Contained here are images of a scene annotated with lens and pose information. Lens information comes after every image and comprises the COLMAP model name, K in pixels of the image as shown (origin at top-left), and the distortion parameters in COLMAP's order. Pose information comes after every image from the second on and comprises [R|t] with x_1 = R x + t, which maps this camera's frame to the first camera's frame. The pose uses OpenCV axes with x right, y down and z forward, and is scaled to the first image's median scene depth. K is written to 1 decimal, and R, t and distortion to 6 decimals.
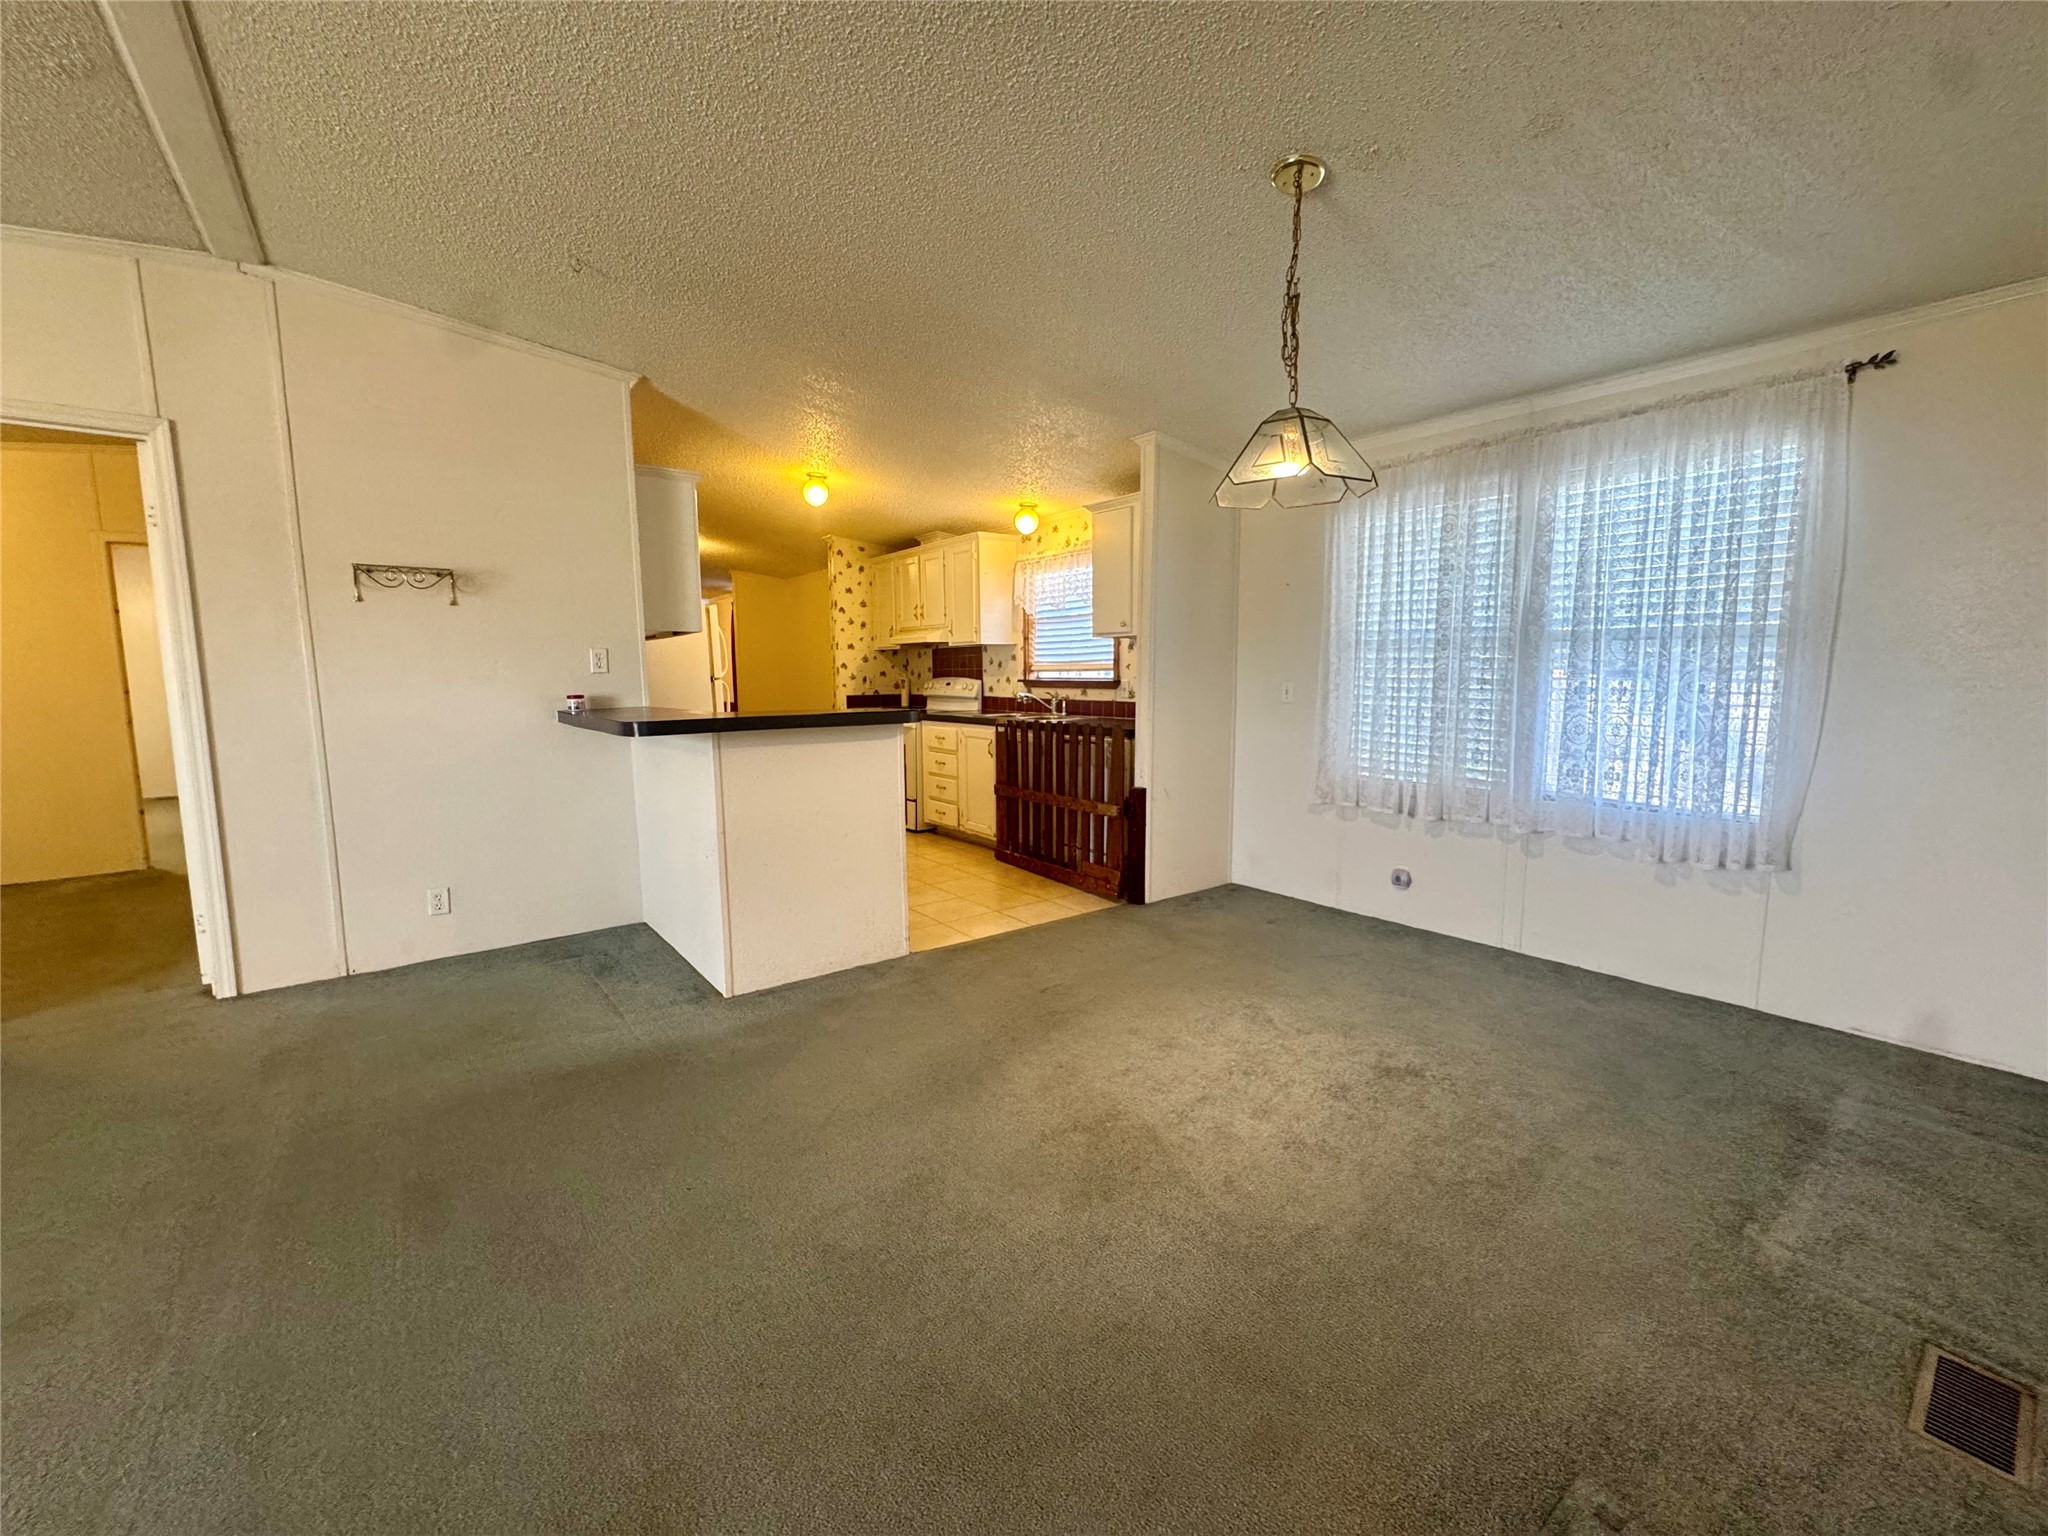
lens RADIAL K [[817.2, 0, 1024.6], [0, 817.2, 758.0], [0, 0, 1]] dist [-0.002629, -0.000249]
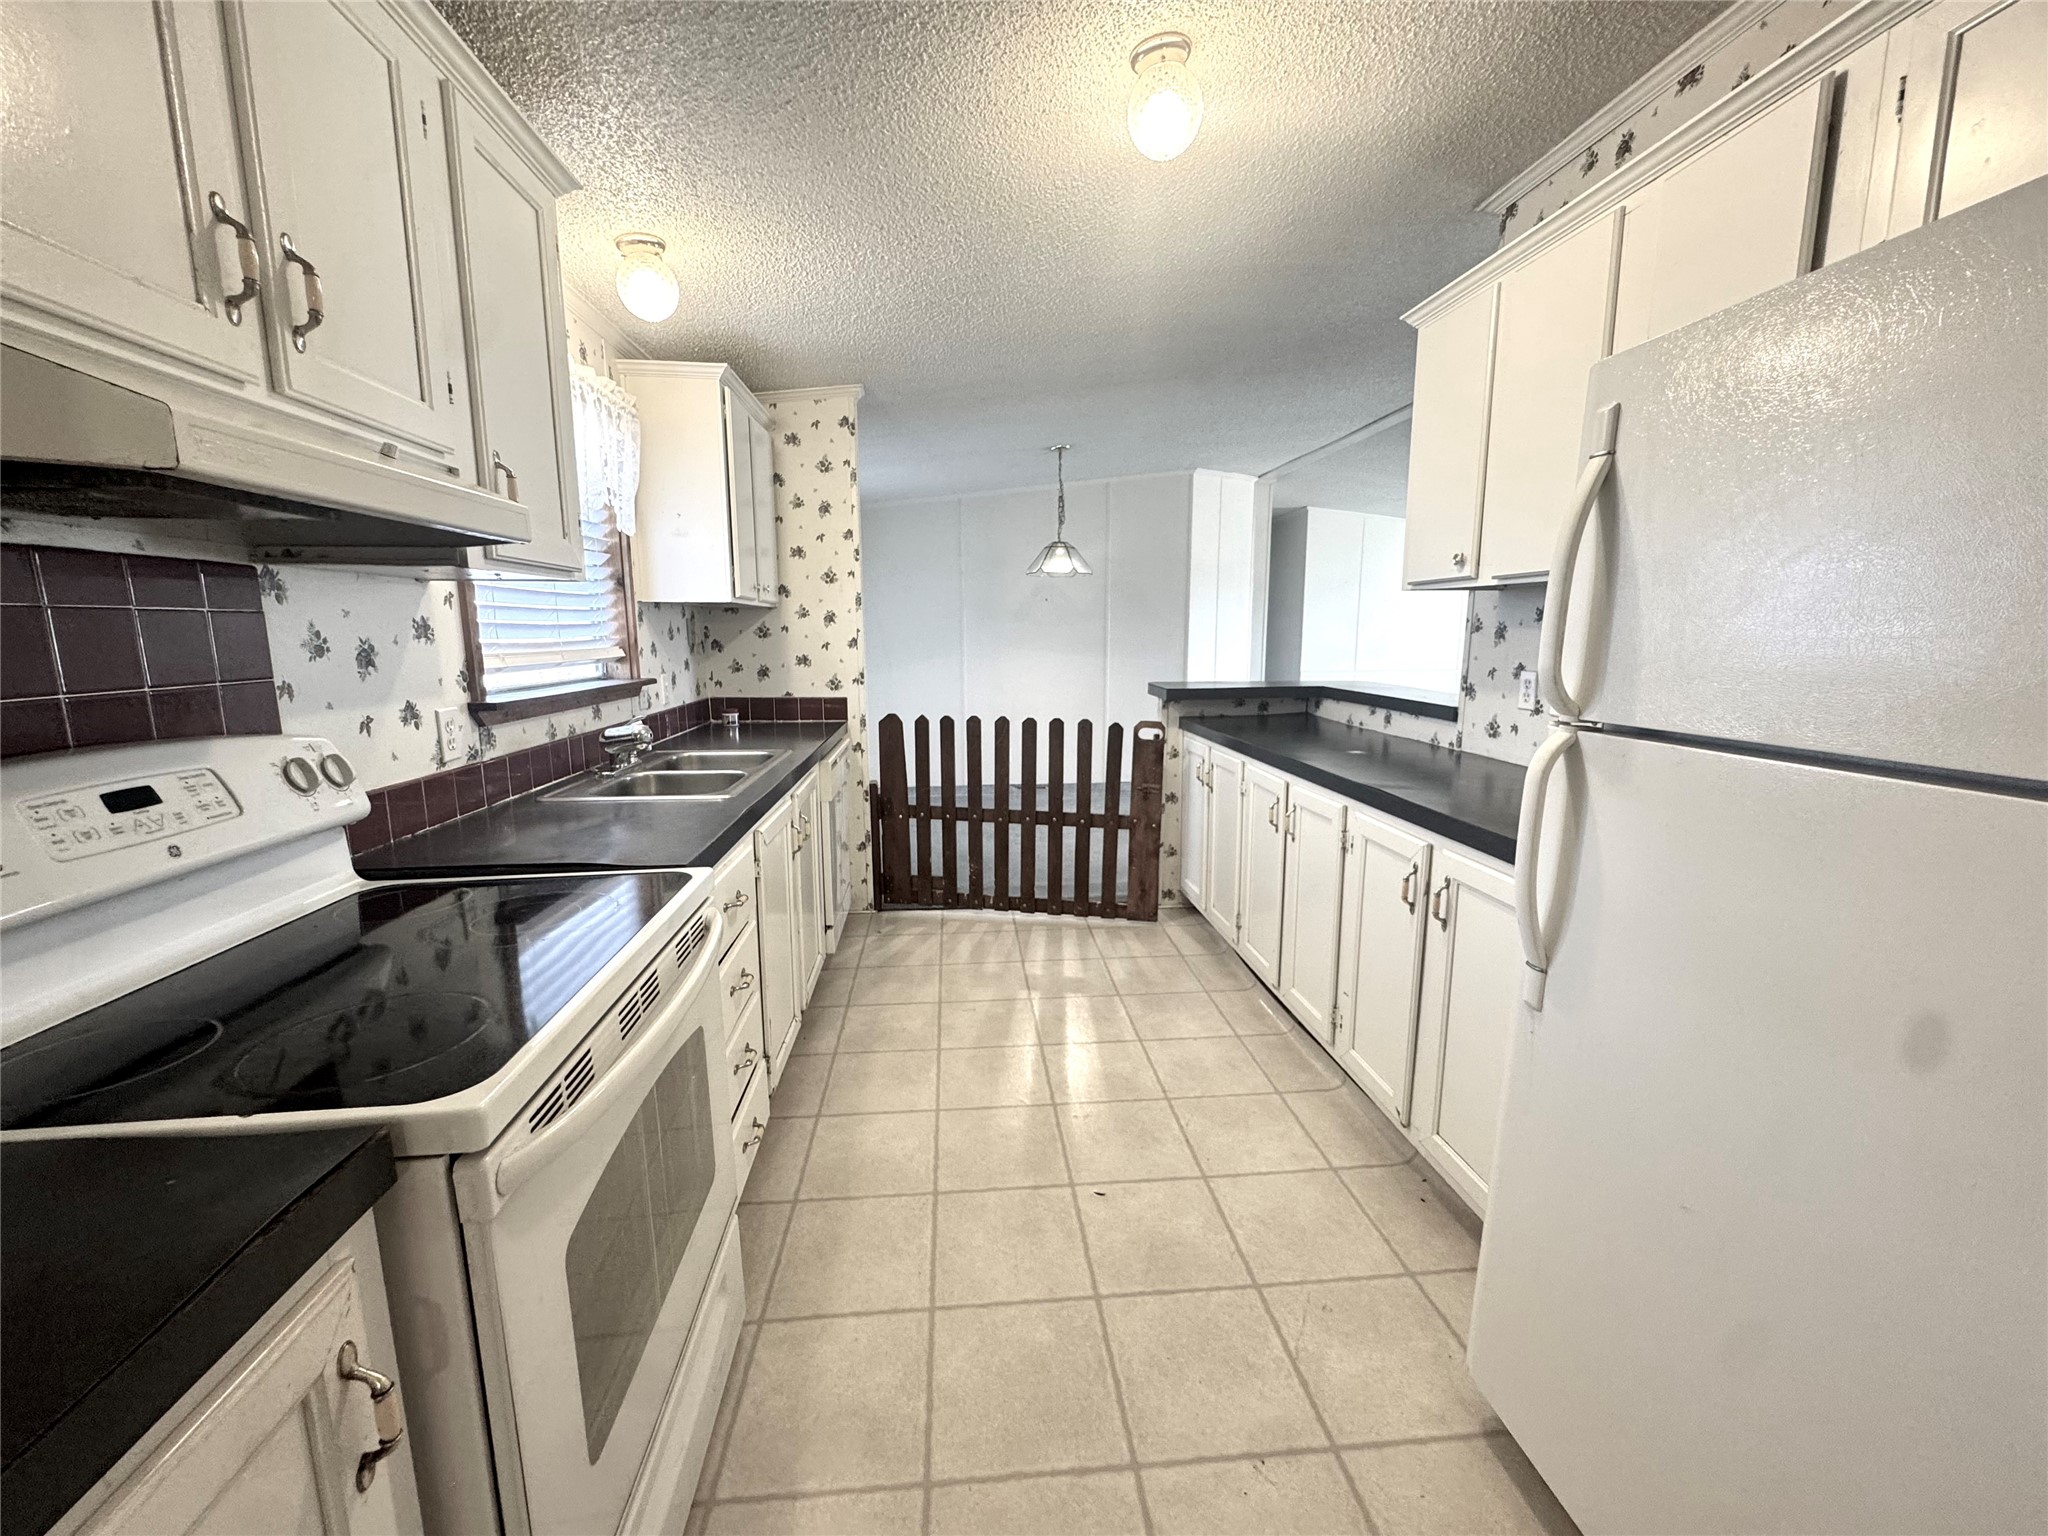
lens RADIAL K [[817.2, 0, 1022.6], [0, 817.2, 773.3], [0, 0, 1]] dist [-0.002629, -0.000249]
pose [[-0.840978, -0.086278, 0.534147, -0.315363], [0.062679, 0.965024, 0.254560, -0.126203], [-0.537427, 0.247559, -0.806155, 1.063649]]
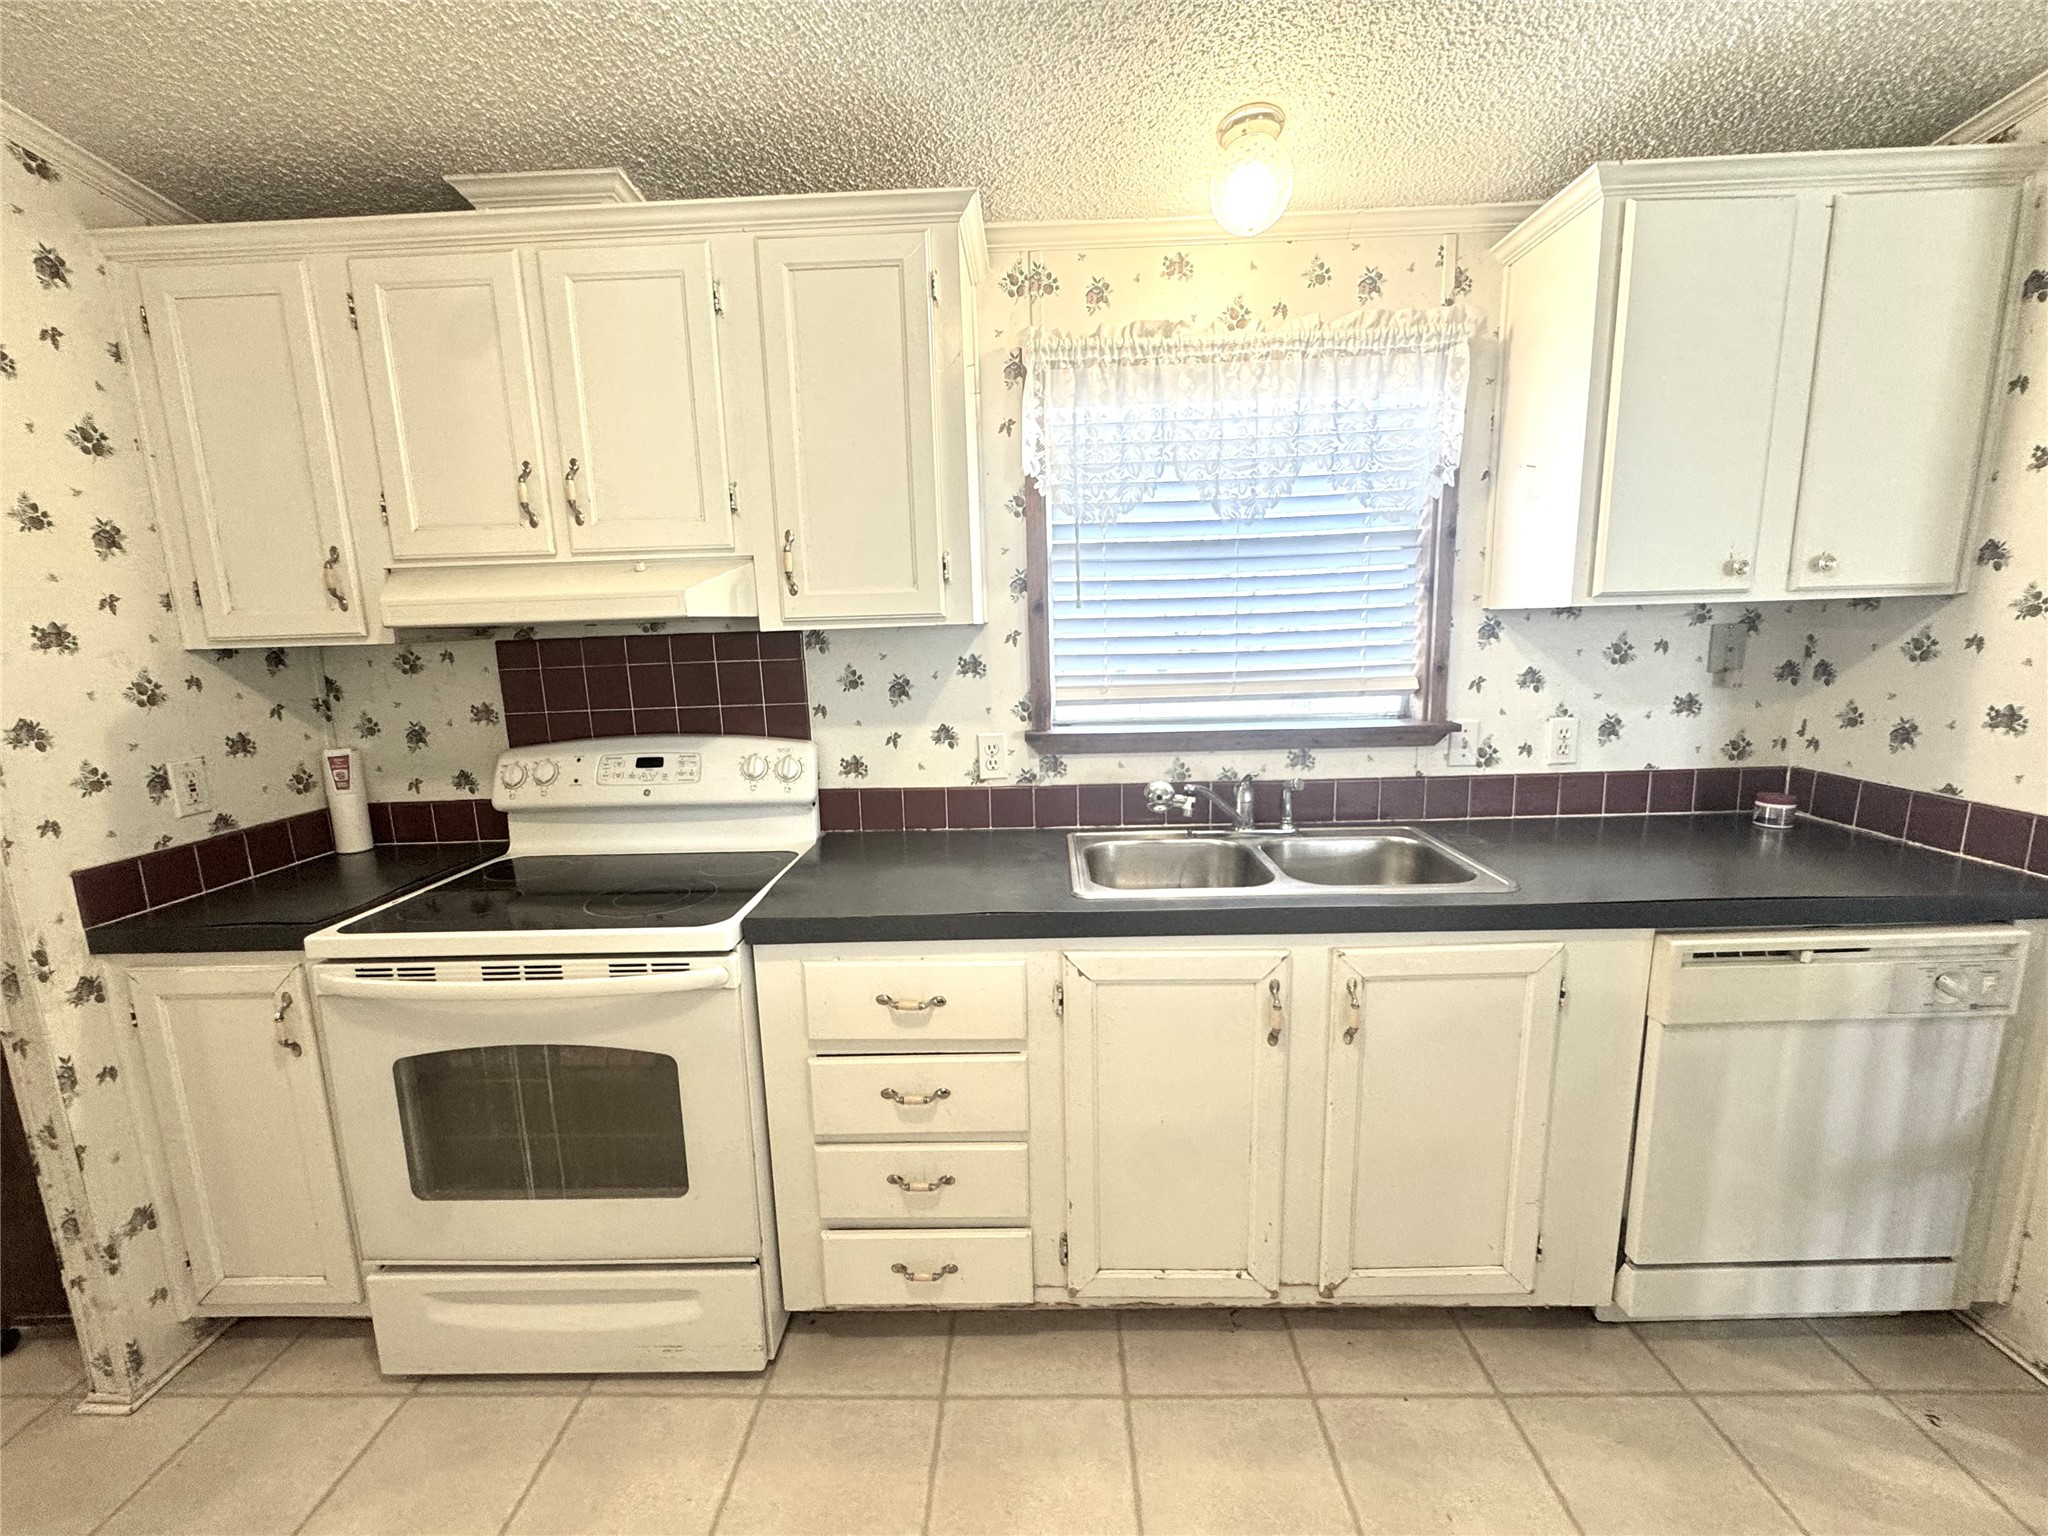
lens RADIAL K [[817.2, 0, 1022.2], [0, 817.2, 765.0], [0, 0, 1]] dist [-0.002629, -0.000249]
pose [[0.627656, -0.138980, 0.765984, -0.239870], [0.106410, 0.990017, 0.092435, -0.105723], [-0.771184, 0.023491, 0.636179, 0.737559]]
